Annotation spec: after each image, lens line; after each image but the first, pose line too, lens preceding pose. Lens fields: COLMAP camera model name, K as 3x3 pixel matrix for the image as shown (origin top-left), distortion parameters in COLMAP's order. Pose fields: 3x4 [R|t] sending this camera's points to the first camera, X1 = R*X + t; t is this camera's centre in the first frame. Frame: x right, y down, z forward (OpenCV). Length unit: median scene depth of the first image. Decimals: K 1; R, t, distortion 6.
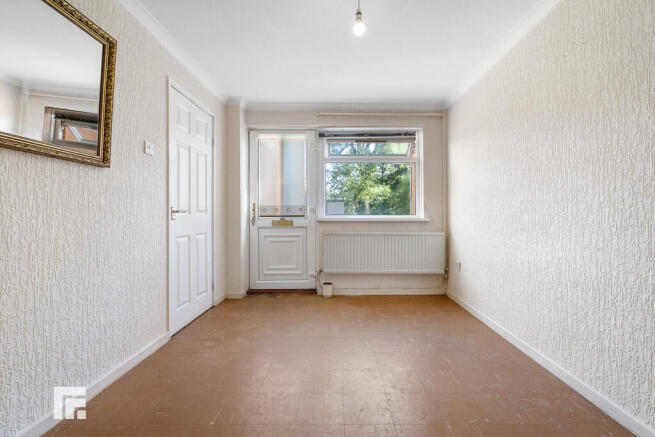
lens RADIAL K [[285.5, 0, 327.7], [0, 285.5, 215.3], [0, 0, 1]] dist [0.004519, 0.000334]
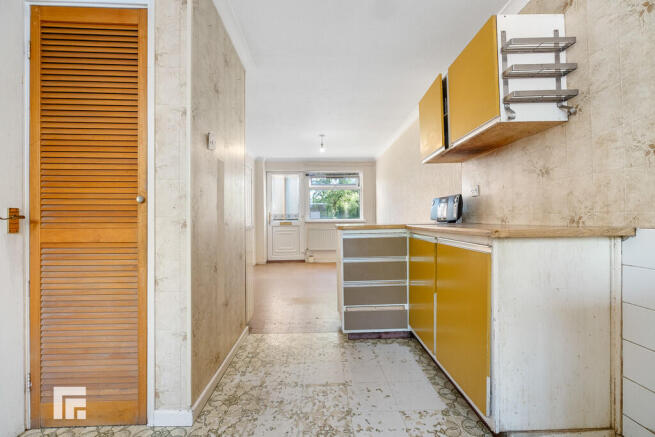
lens RADIAL K [[285.5, 0, 333.6], [0, 285.5, 218.5], [0, 0, 1]] dist [0.004519, 0.000334]
pose [[0.996781, -0.007641, 0.079812, 0.000400], [0.007828, 0.999967, -0.002035, 0.001396], [-0.079794, 0.002654, 0.996808, -0.829260]]
